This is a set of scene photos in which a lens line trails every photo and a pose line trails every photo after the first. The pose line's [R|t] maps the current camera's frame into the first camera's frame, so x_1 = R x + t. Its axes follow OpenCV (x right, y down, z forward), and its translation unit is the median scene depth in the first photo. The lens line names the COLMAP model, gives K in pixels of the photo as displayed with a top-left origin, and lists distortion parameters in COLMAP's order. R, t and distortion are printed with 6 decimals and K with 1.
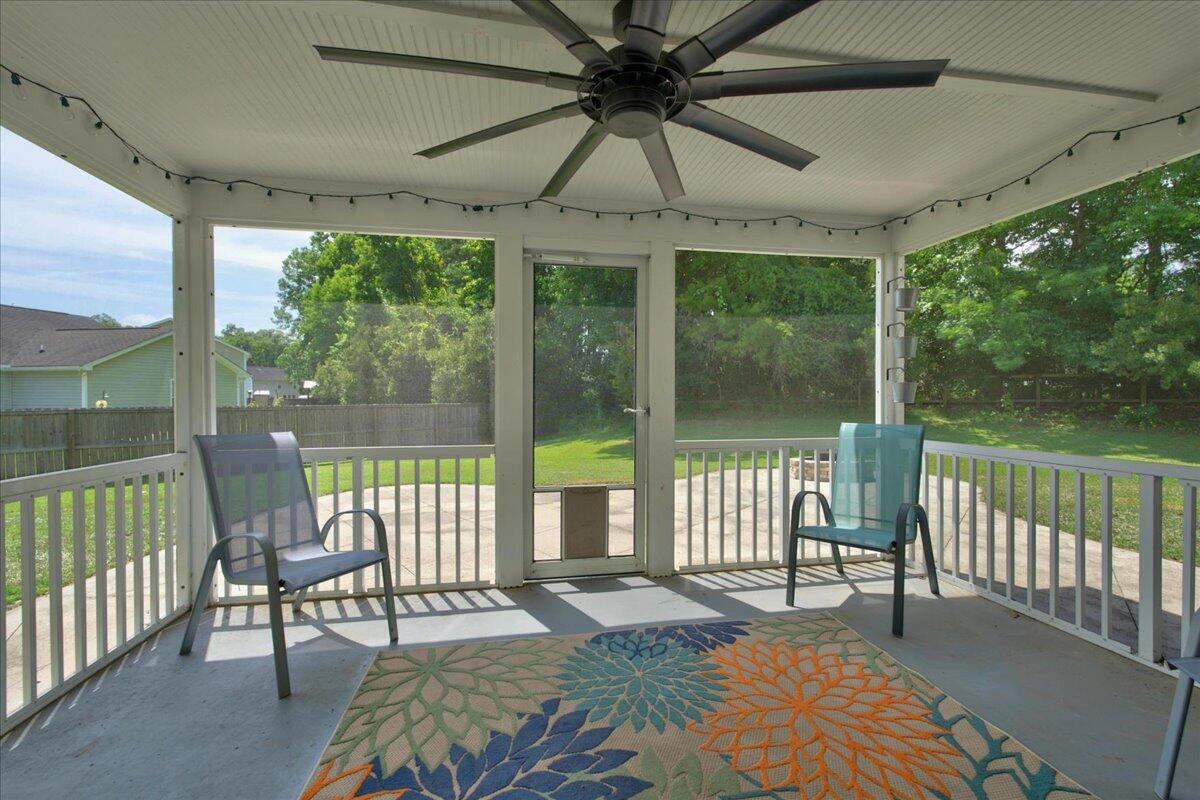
lens RADIAL K [[526.8, 0, 605.1], [0, 526.8, 402.9], [0, 0, 1]] dist [0.018256, -0.001719]
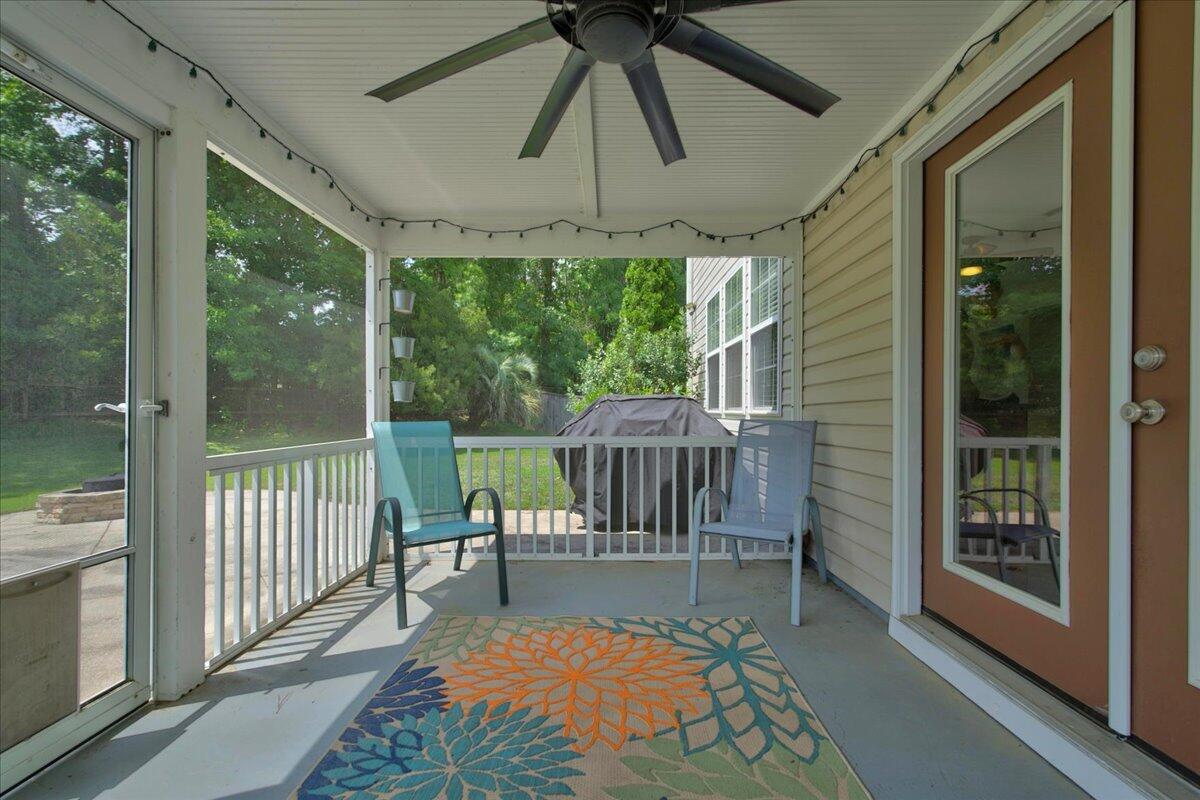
lens RADIAL K [[526.8, 0, 613.4], [0, 526.8, 415.7], [0, 0, 1]] dist [0.018256, -0.001719]
pose [[0.194386, -0.007848, 0.980894, -0.449711], [0.012619, 0.999905, 0.005499, 0.032660], [-0.980844, 0.011309, 0.194466, 0.499536]]
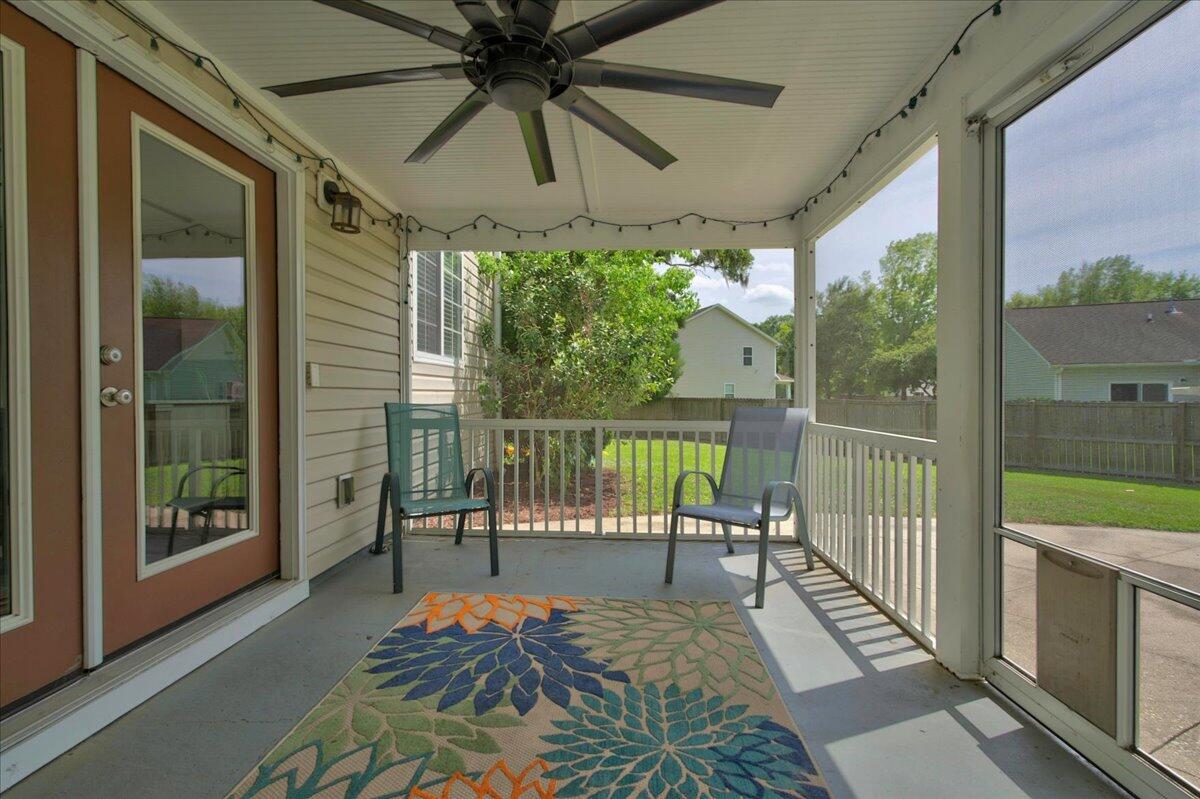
lens RADIAL K [[526.8, 0, 596.5], [0, 526.8, 397.8], [0, 0, 1]] dist [0.018256, -0.001719]
pose [[-0.252470, 0.004061, -0.967596, 0.600788], [-0.009781, 0.999929, 0.006749, 0.029009], [0.967555, 0.011168, -0.252412, 0.834993]]
